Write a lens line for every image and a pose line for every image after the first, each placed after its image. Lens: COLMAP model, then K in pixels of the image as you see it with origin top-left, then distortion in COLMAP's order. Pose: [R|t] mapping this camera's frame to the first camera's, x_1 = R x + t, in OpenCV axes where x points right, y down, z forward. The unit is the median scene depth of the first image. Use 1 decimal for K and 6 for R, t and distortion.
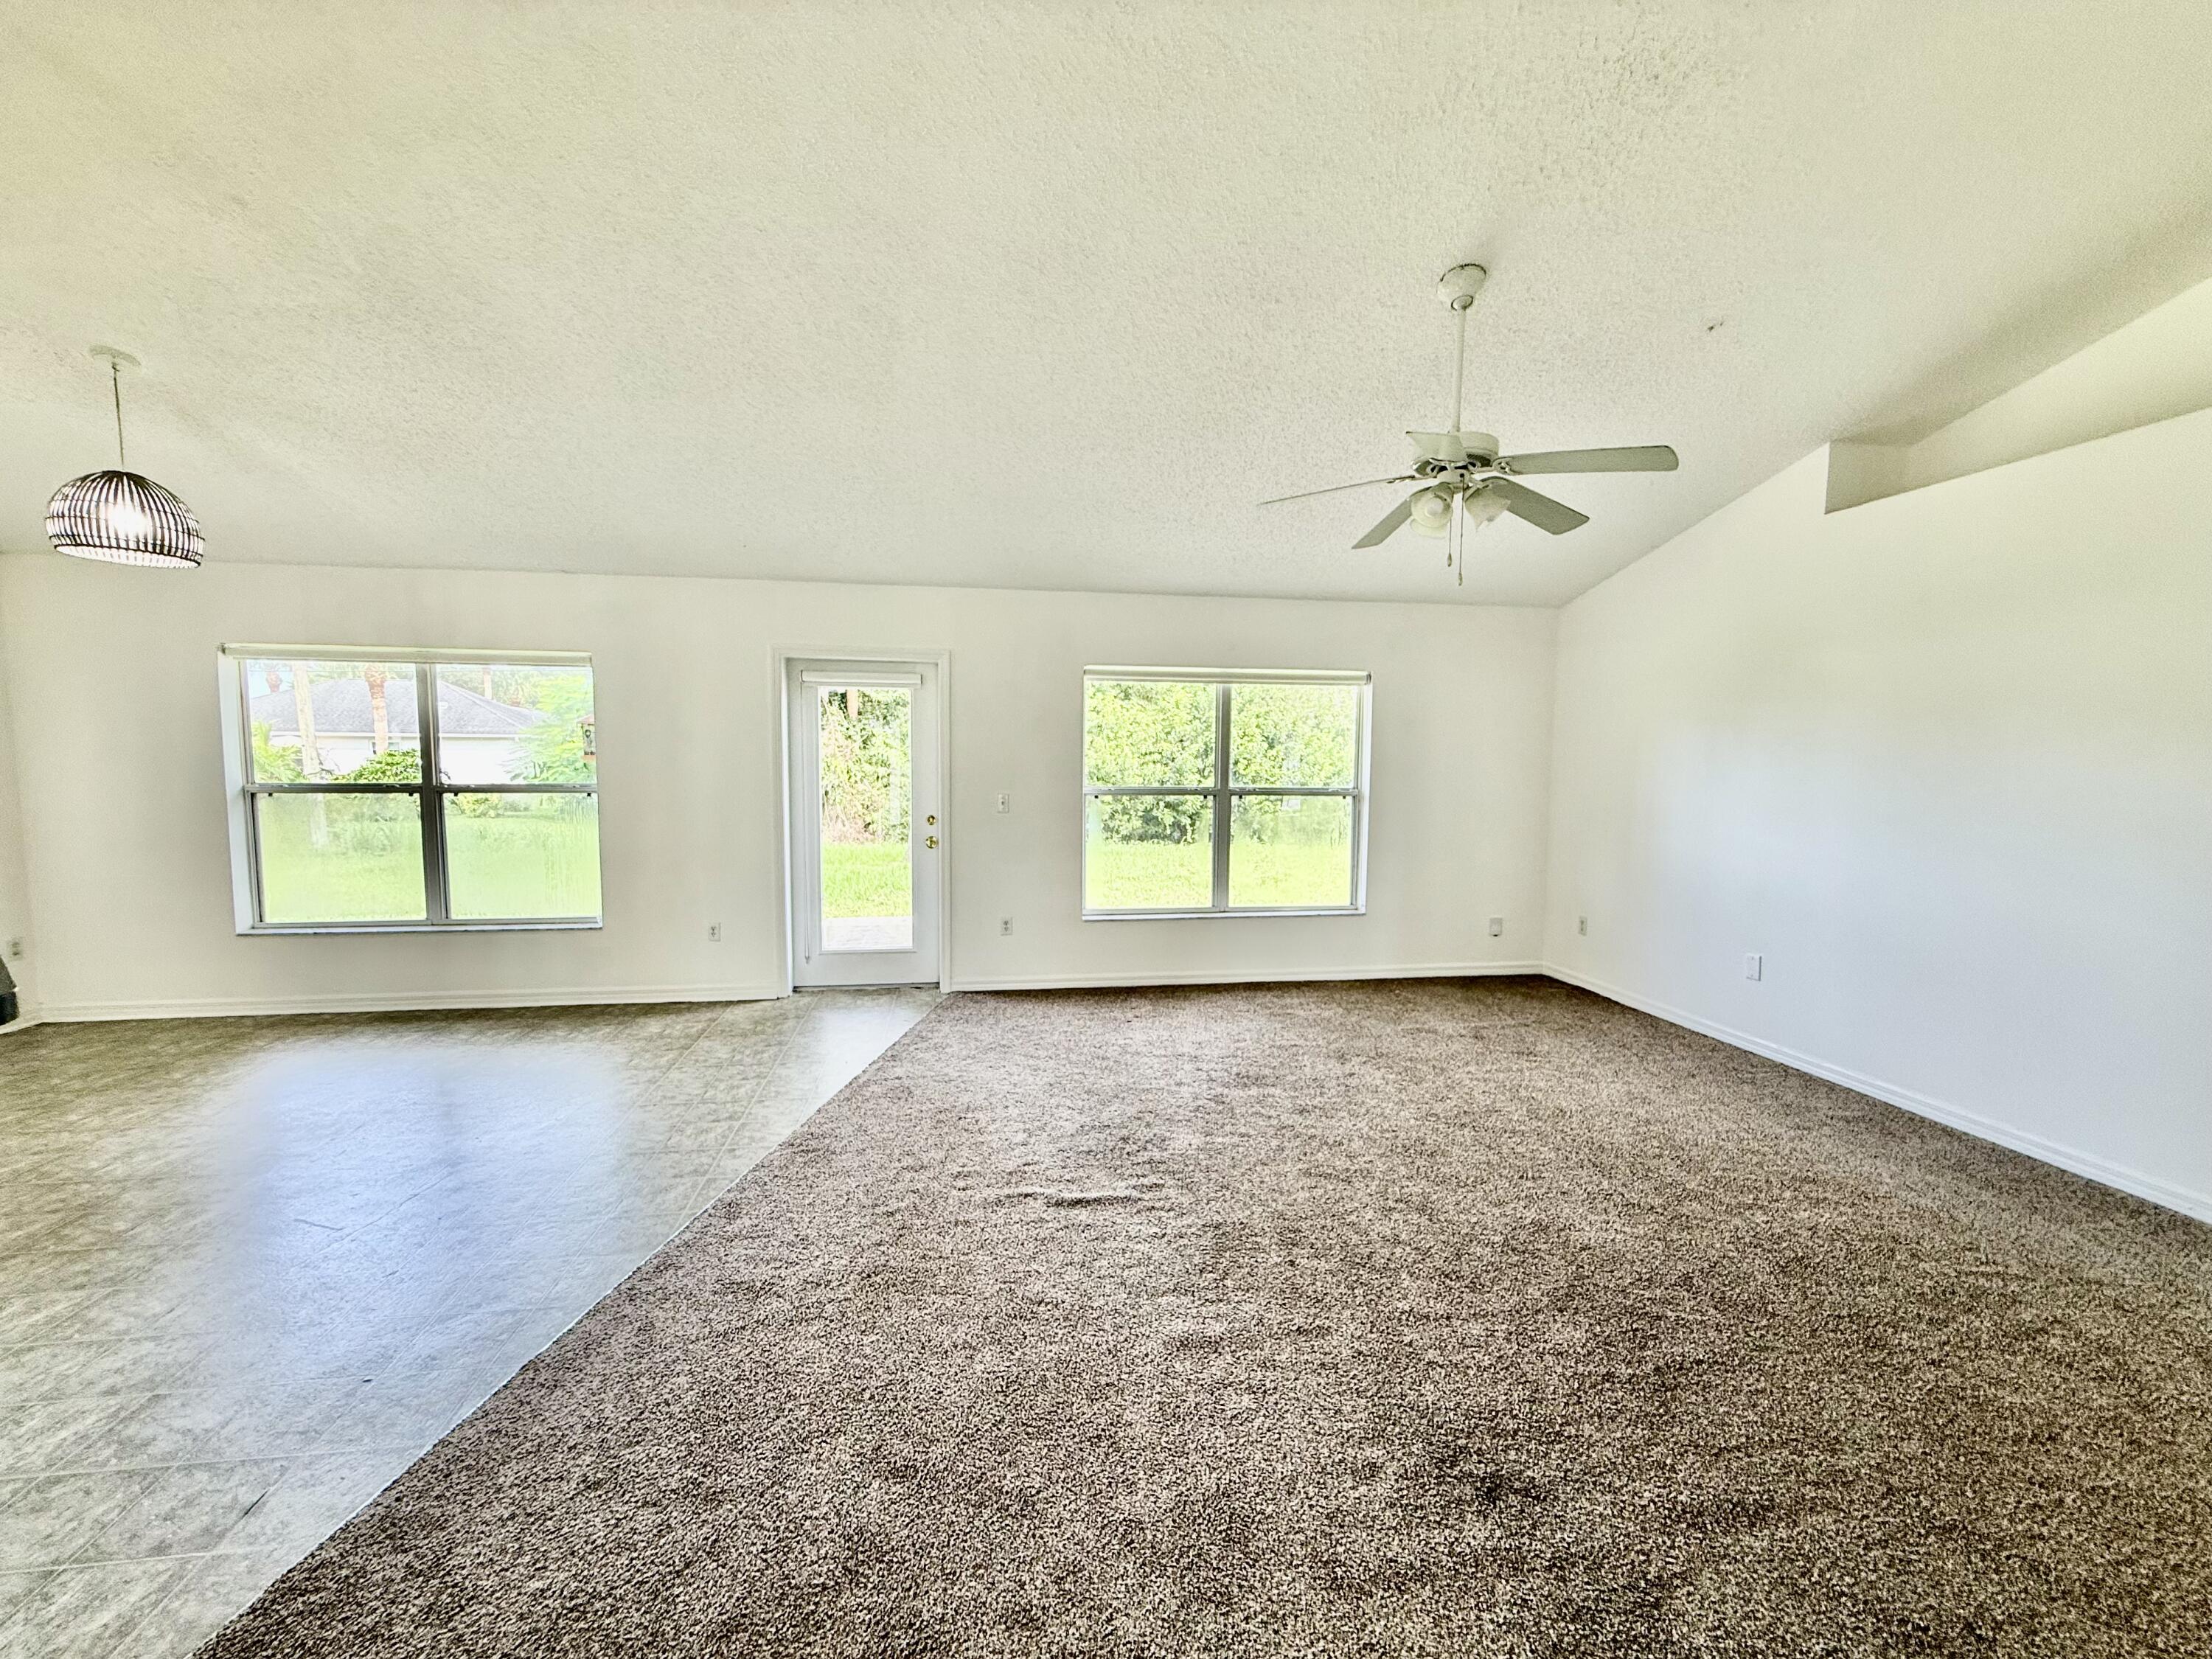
lens RADIAL K [[883.0, 0, 1096.7], [0, 883.0, 828.5], [0, 0, 1]] dist [0.000459, 0.000309]
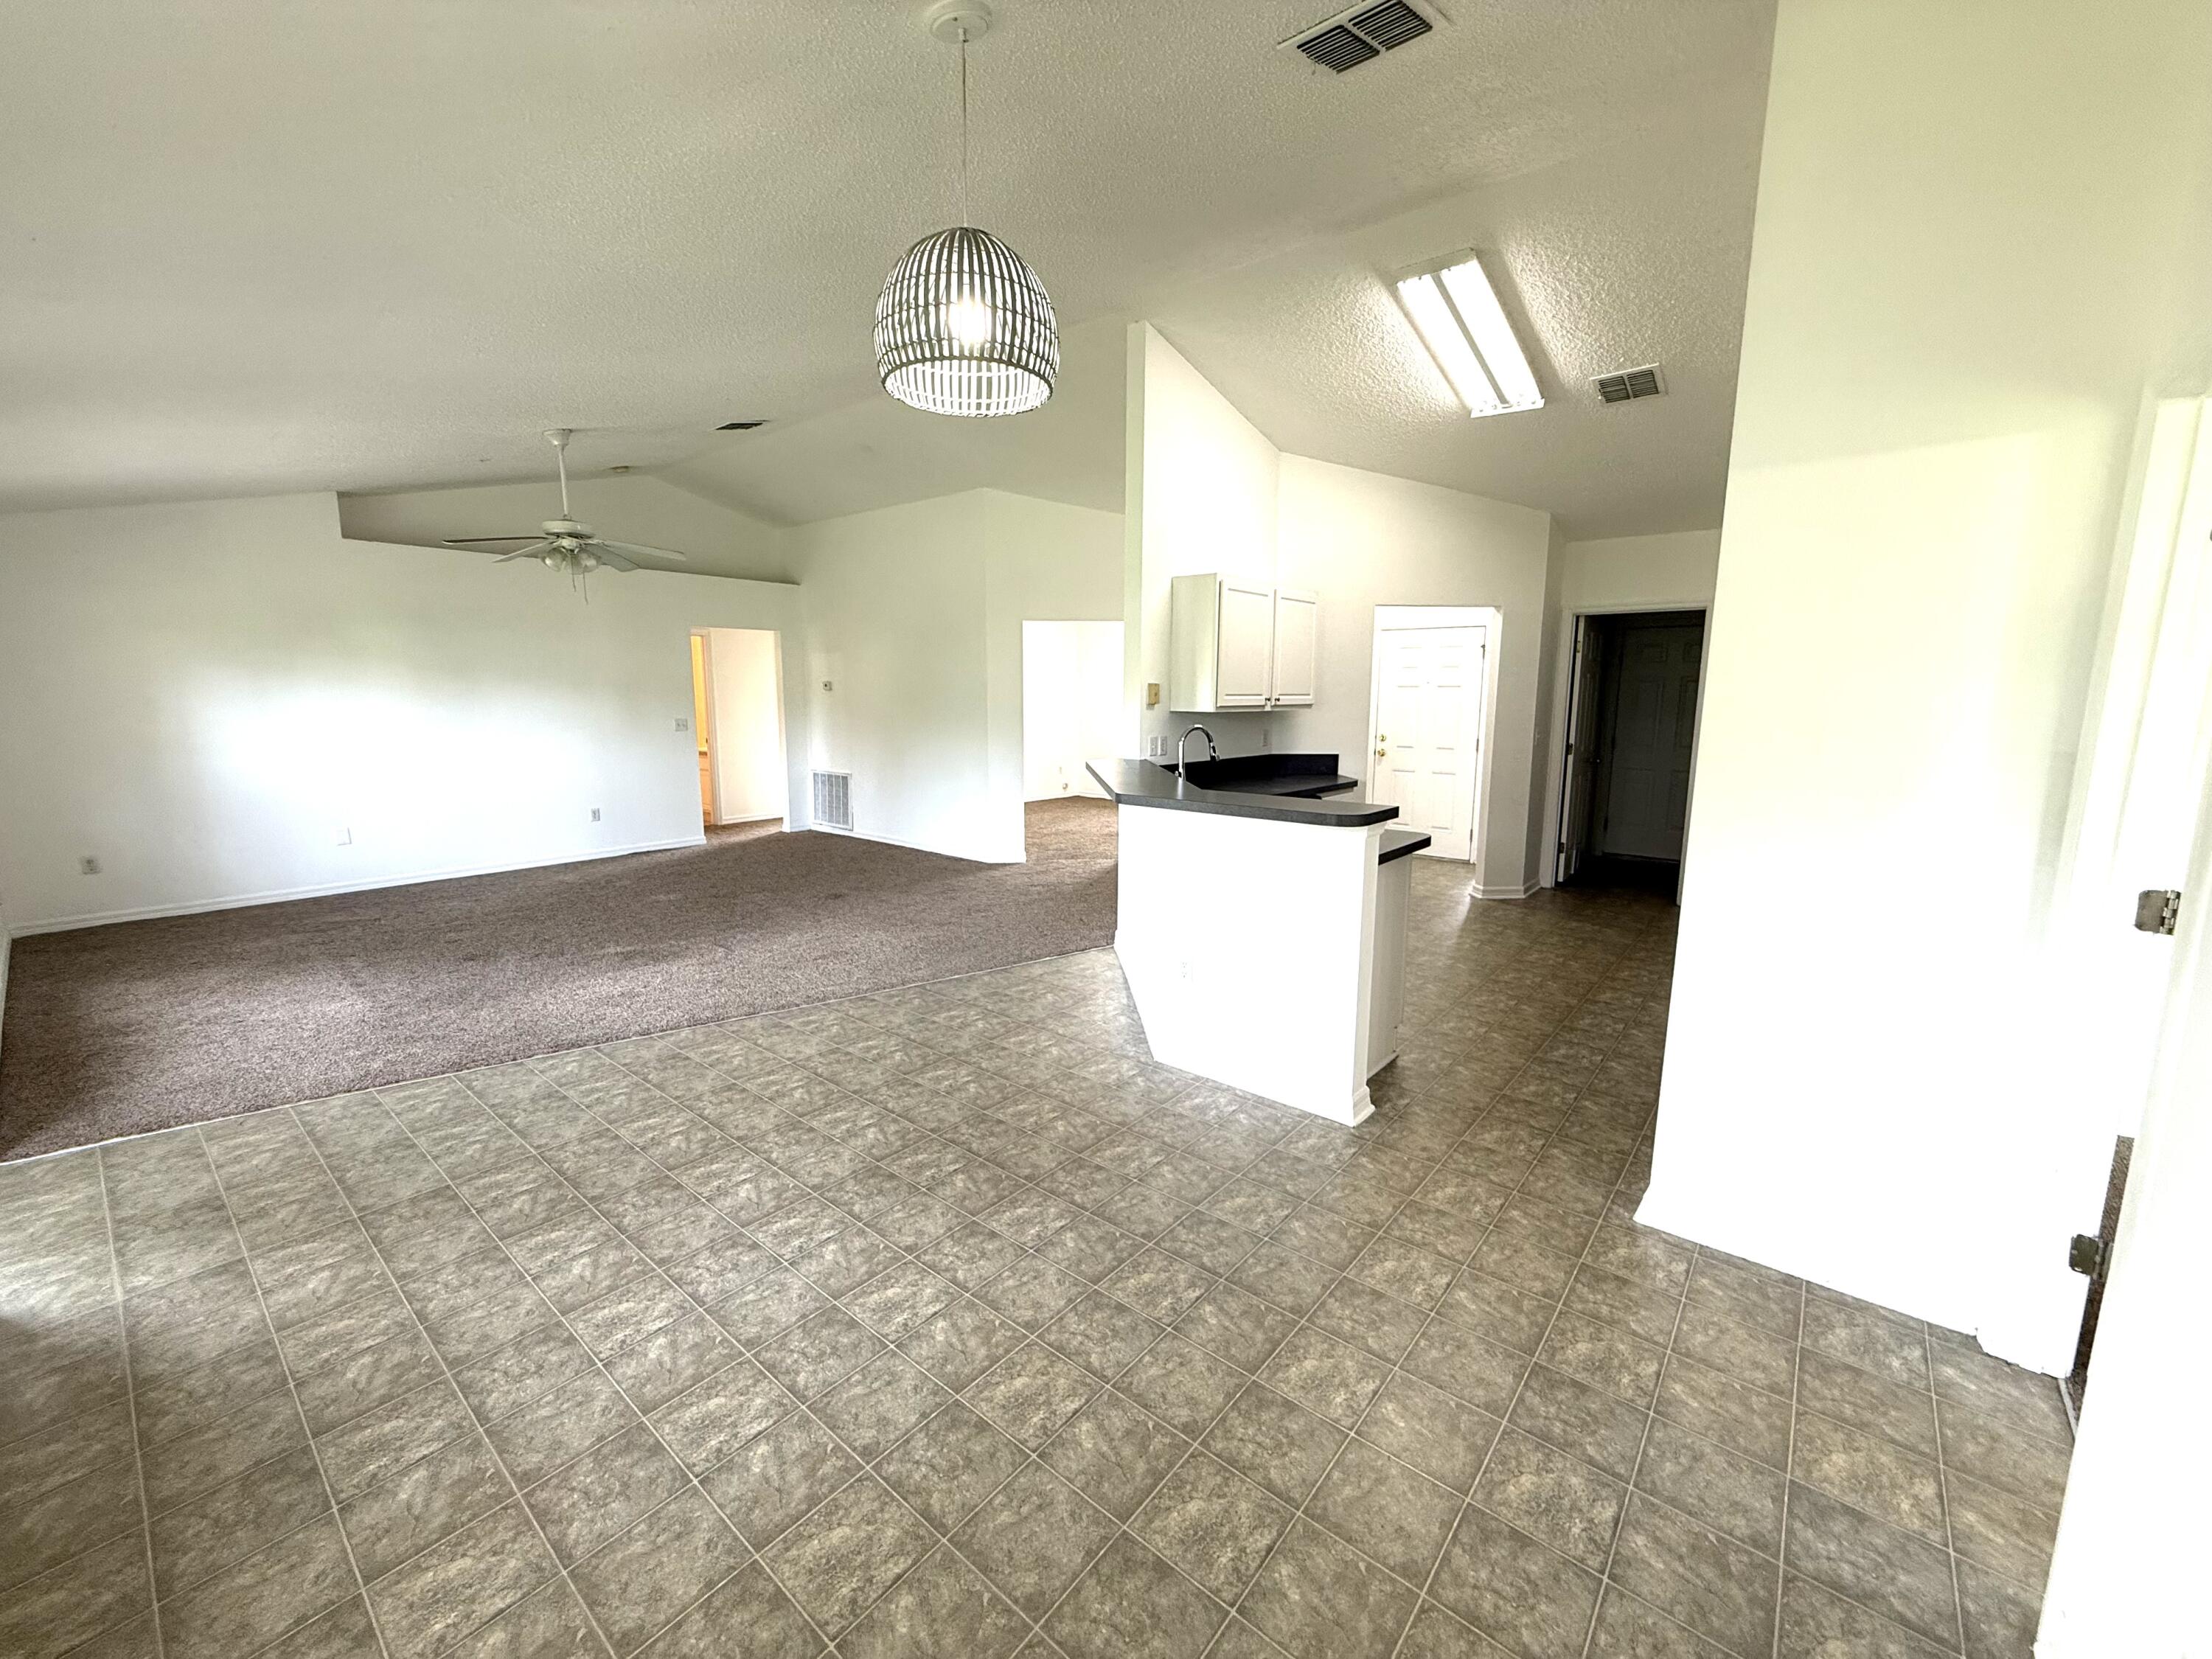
lens RADIAL K [[883.0, 0, 1096.7], [0, 883.0, 828.5], [0, 0, 1]] dist [0.000459, 0.000309]
pose [[-0.664342, -0.125929, 0.736744, -1.553724], [0.055207, 0.974745, 0.216391, -0.141229], [-0.745387, 0.184431, -0.640612, 1.306175]]
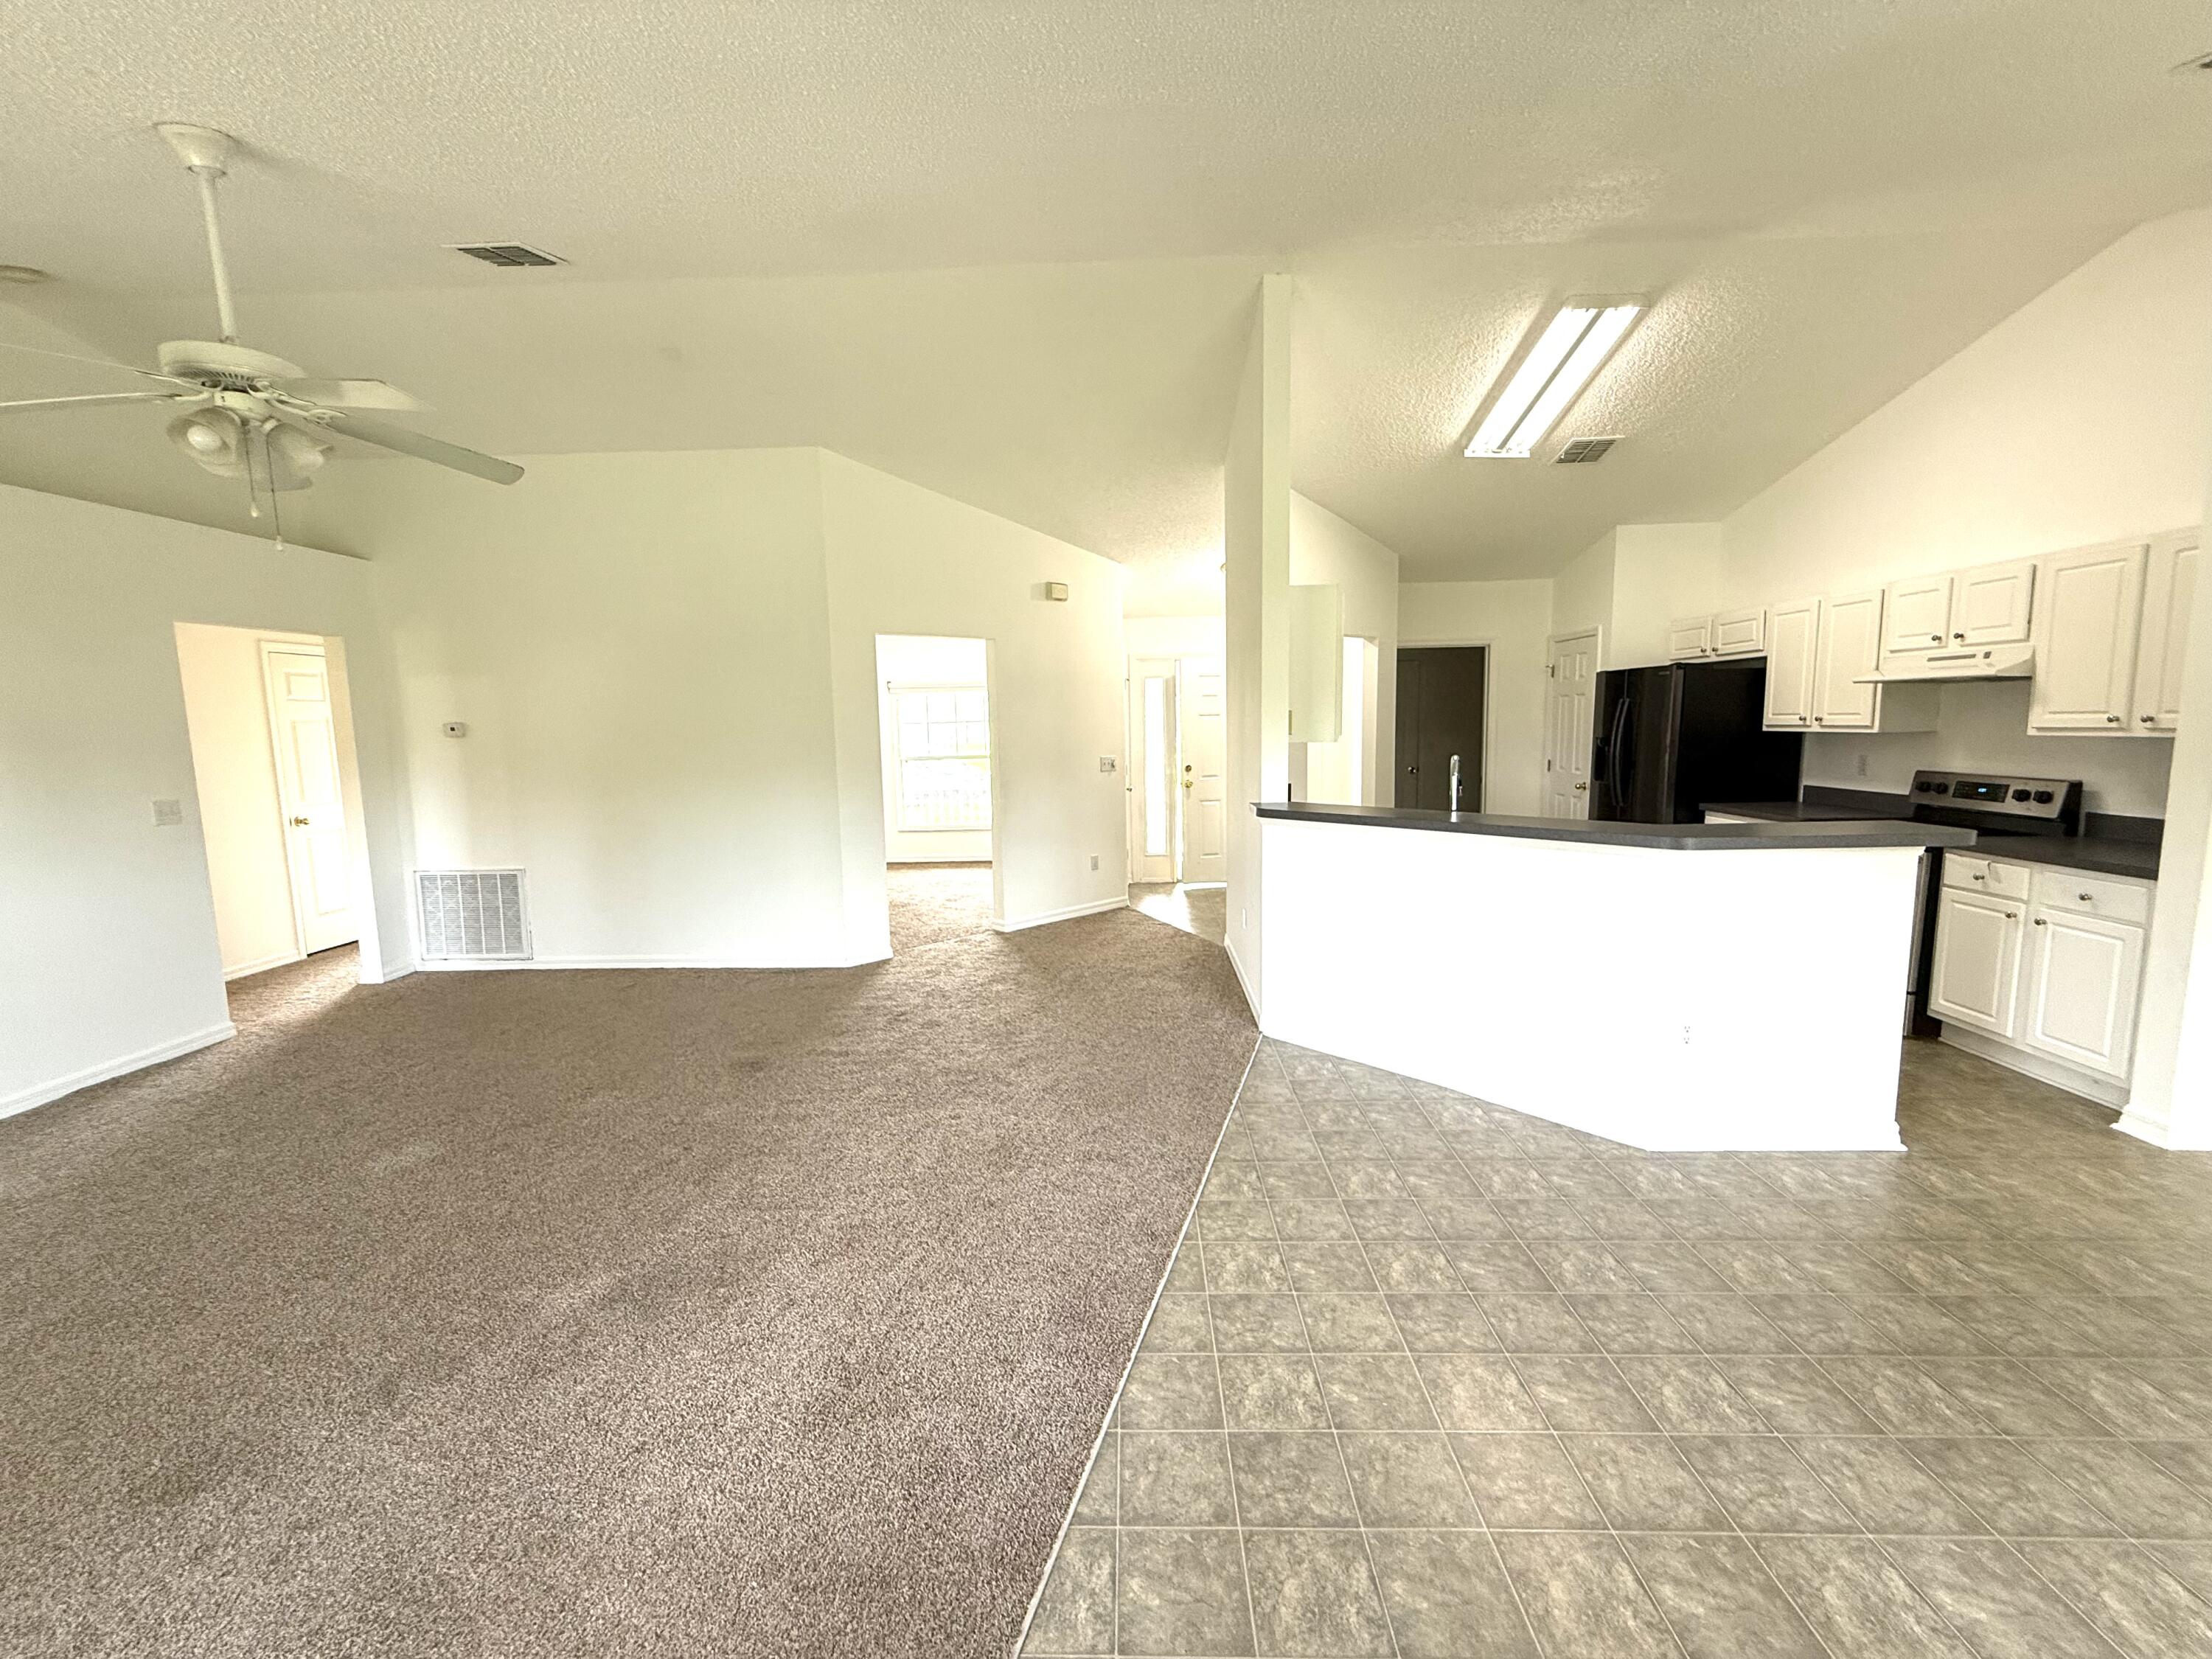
lens RADIAL K [[883.0, 0, 1096.7], [0, 883.0, 828.5], [0, 0, 1]] dist [0.000459, 0.000309]
pose [[-0.984657, -0.009295, 0.174252, -0.430450], [0.027407, 0.977949, 0.207037, -0.154751], [-0.172334, 0.208637, -0.962690, 1.516969]]
